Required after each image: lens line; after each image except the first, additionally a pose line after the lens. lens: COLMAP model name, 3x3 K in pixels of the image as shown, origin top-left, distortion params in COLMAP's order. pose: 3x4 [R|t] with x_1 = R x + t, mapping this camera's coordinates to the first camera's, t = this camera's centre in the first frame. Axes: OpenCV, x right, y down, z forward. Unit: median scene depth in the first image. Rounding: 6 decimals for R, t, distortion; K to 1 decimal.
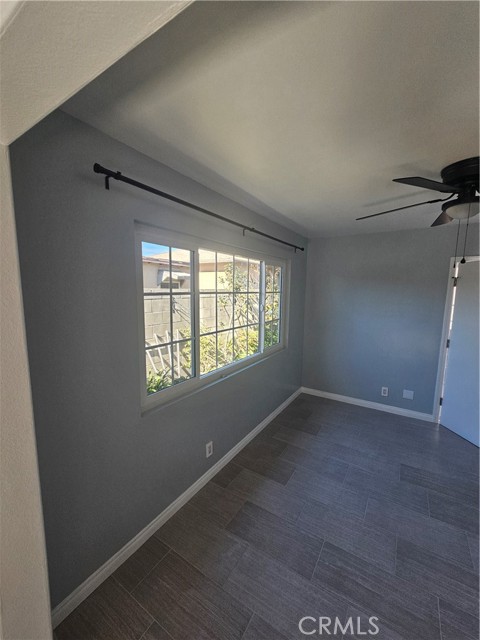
lens RADIAL K [[262.5, 0, 237.8], [0, 262.5, 321.6], [0, 0, 1]] dist [-0.007626, 0.000033]
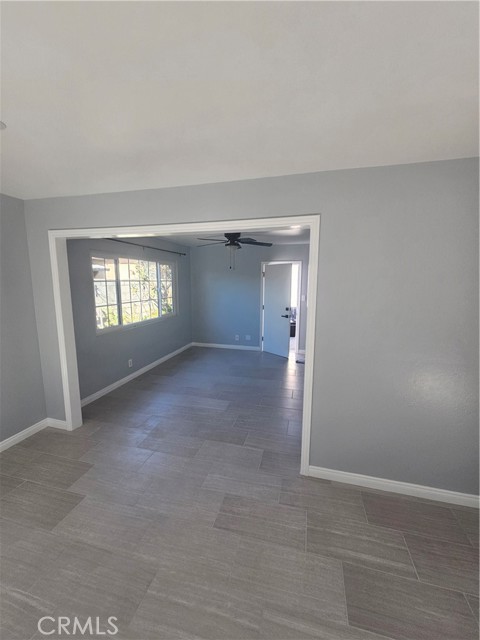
lens RADIAL K [[262.5, 0, 239.9], [0, 262.5, 319.4], [0, 0, 1]] dist [-0.007626, 0.000033]
pose [[0.949767, -0.049098, 0.309083, 0.050730], [0.040471, 0.998593, 0.034264, 0.094055], [-0.310331, -0.020034, 0.950418, -0.723921]]
